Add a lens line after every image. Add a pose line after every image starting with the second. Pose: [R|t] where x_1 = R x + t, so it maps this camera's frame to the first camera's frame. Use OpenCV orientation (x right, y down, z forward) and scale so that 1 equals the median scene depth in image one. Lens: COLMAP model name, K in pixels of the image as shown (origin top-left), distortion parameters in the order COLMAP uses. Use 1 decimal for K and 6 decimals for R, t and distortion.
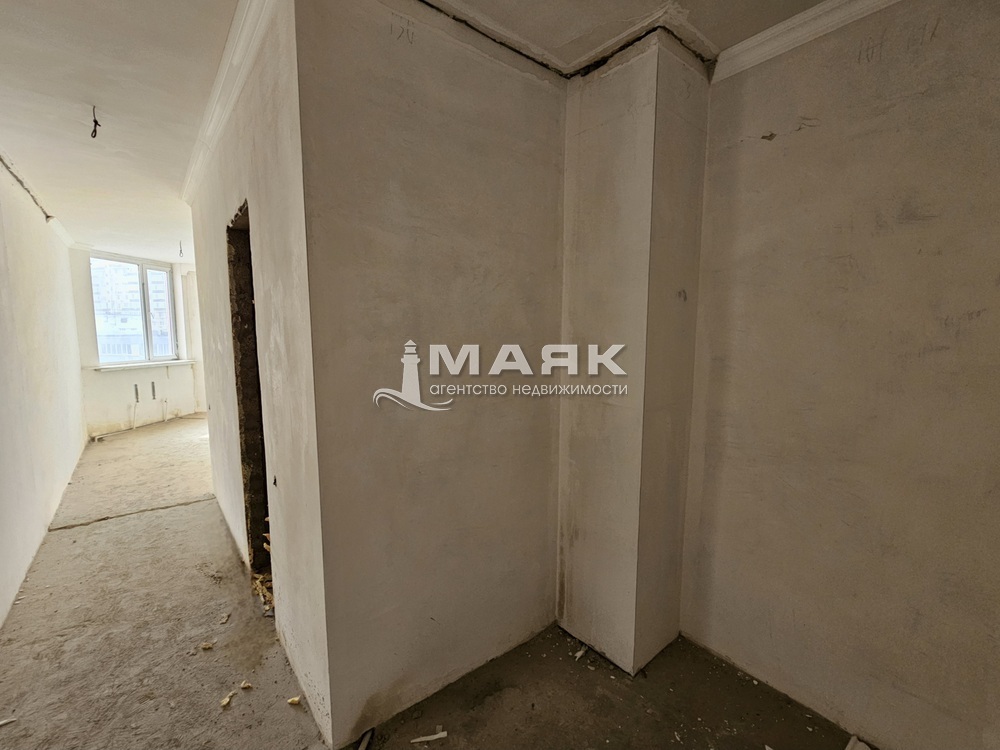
lens RADIAL K [[447.7, 0, 501.1], [0, 447.7, 377.5], [0, 0, 1]] dist [-0.001186, -0.000416]
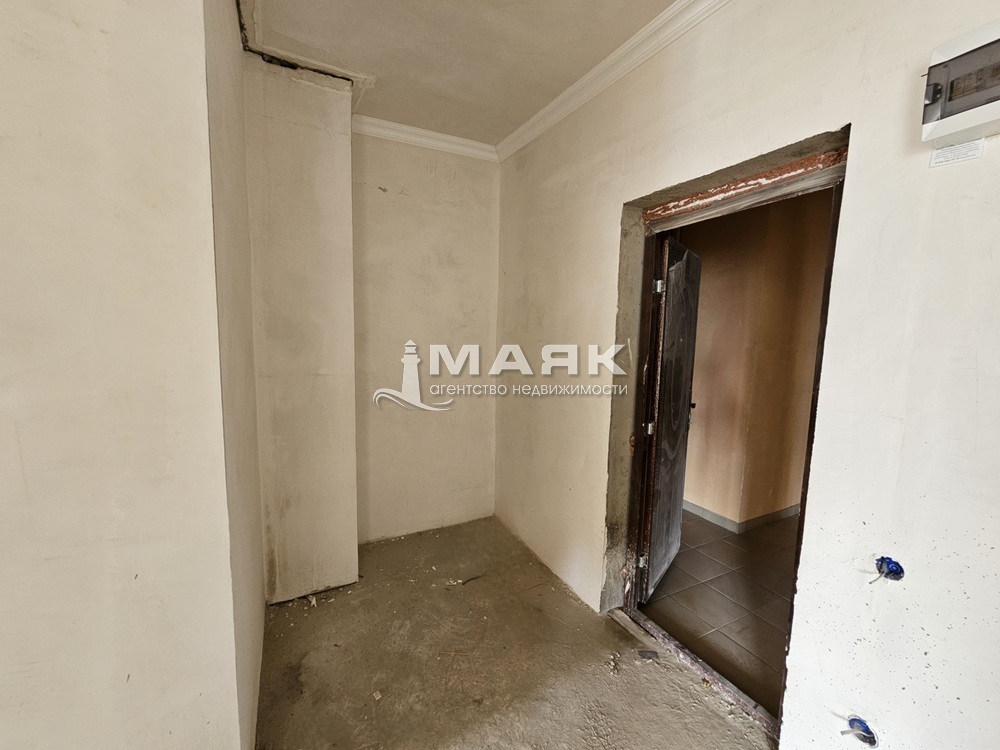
lens RADIAL K [[408.1, 0, 503.6], [0, 408.1, 379.4], [0, 0, 1]] dist [-0.004078, 0.000833]
pose [[0.194170, -0.119360, 0.973679, -0.704322], [0.083478, 0.990980, 0.104834, 0.000107], [-0.977410, 0.060925, 0.202383, 0.316173]]
